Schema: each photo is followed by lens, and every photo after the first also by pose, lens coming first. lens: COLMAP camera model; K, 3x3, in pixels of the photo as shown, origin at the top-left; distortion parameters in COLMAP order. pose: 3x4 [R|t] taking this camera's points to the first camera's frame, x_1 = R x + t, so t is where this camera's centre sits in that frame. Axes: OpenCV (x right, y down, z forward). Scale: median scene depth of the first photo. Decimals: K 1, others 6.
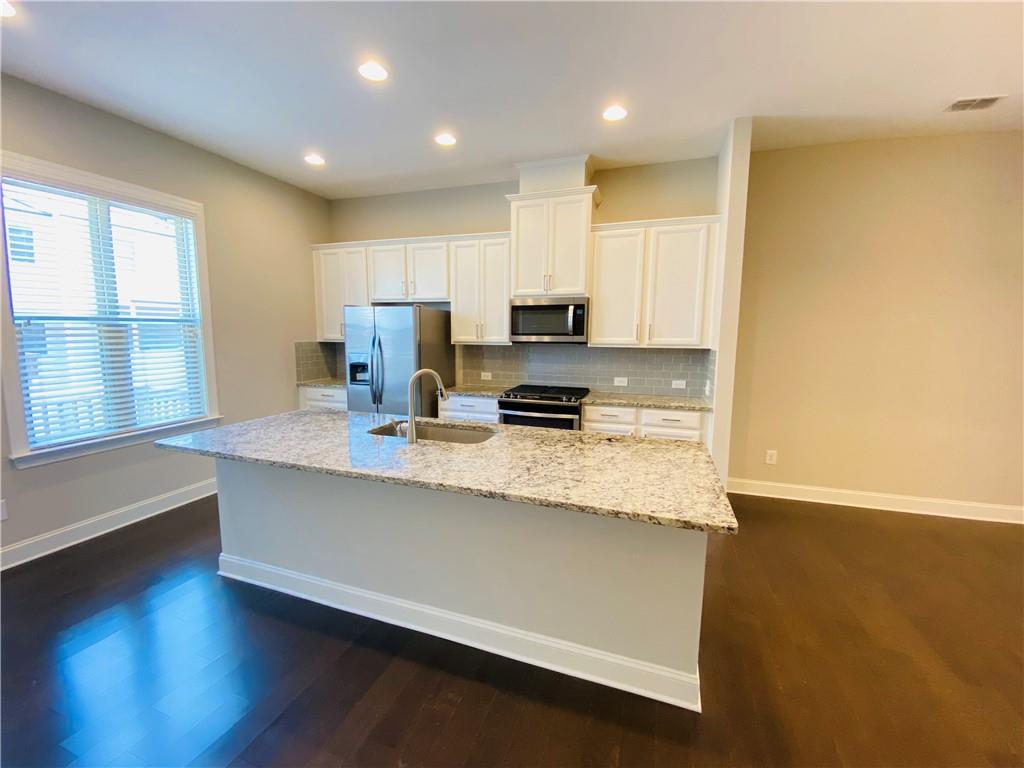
lens RADIAL K [[416.6, 0, 514.9], [0, 416.6, 390.2], [0, 0, 1]] dist [0.003700, -0.005832]
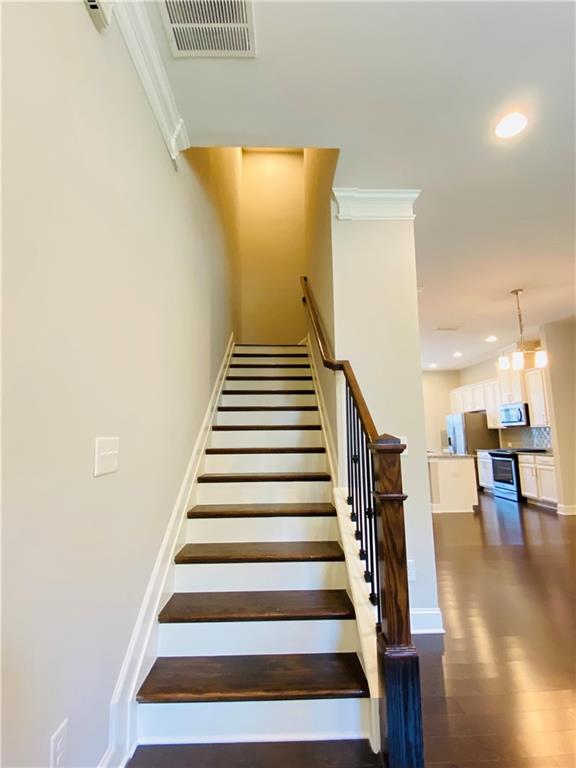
lens RADIAL K [[364.9, 0, 284.8], [0, 364.9, 378.8], [0, 0, 1]] dist [-0.006738, -0.002409]
pose [[0.329954, -0.155914, -0.931032, 1.515661], [-0.109610, 0.973267, -0.201832, 0.158209], [0.937612, 0.168646, 0.304044, -0.716938]]
